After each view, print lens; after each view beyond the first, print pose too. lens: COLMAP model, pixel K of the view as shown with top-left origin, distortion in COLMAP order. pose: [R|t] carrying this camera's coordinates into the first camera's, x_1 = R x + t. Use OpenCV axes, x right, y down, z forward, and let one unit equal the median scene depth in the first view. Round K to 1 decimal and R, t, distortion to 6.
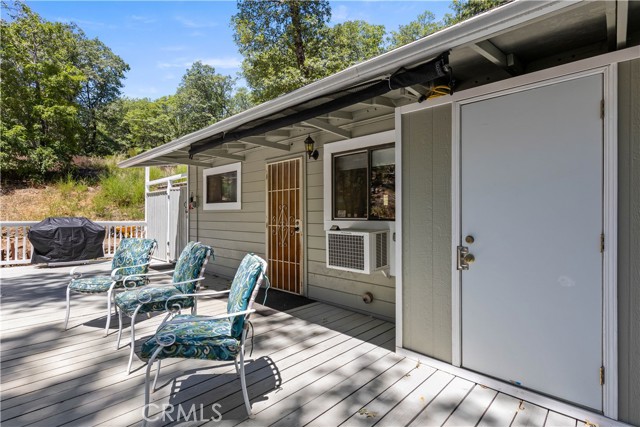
lens RADIAL K [[310.2, 0, 322.6], [0, 310.2, 212.8], [0, 0, 1]] dist [-0.001662, -0.000278]
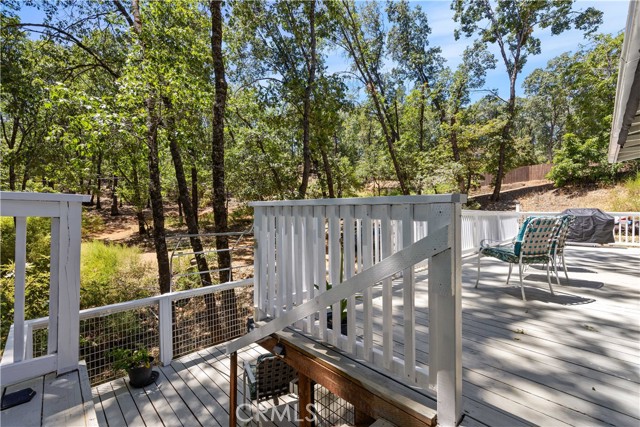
lens RADIAL K [[280.5, 0, 322.1], [0, 280.5, 219.8], [0, 0, 1]] dist [-0.000267, -0.000131]
pose [[-0.035799, 0.020805, -0.999142, 0.790527], [-0.002146, 0.999779, 0.020895, 0.079824], [0.999357, 0.002892, -0.035747, -0.088534]]
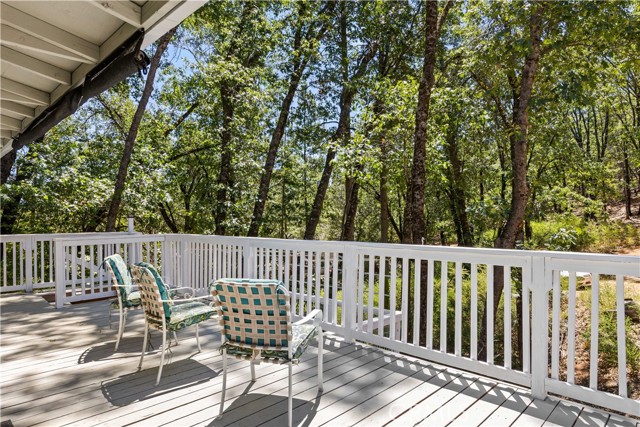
lens RADIAL K [[395.3, 0, 320.0], [0, 395.3, 213.5], [0, 0, 1]] dist [-0.003268, -0.001546]
pose [[-0.999784, 0.006521, 0.019724, -0.786903], [0.006425, 0.999967, -0.004913, -0.032716], [-0.019756, -0.004785, -0.999793, 1.790968]]
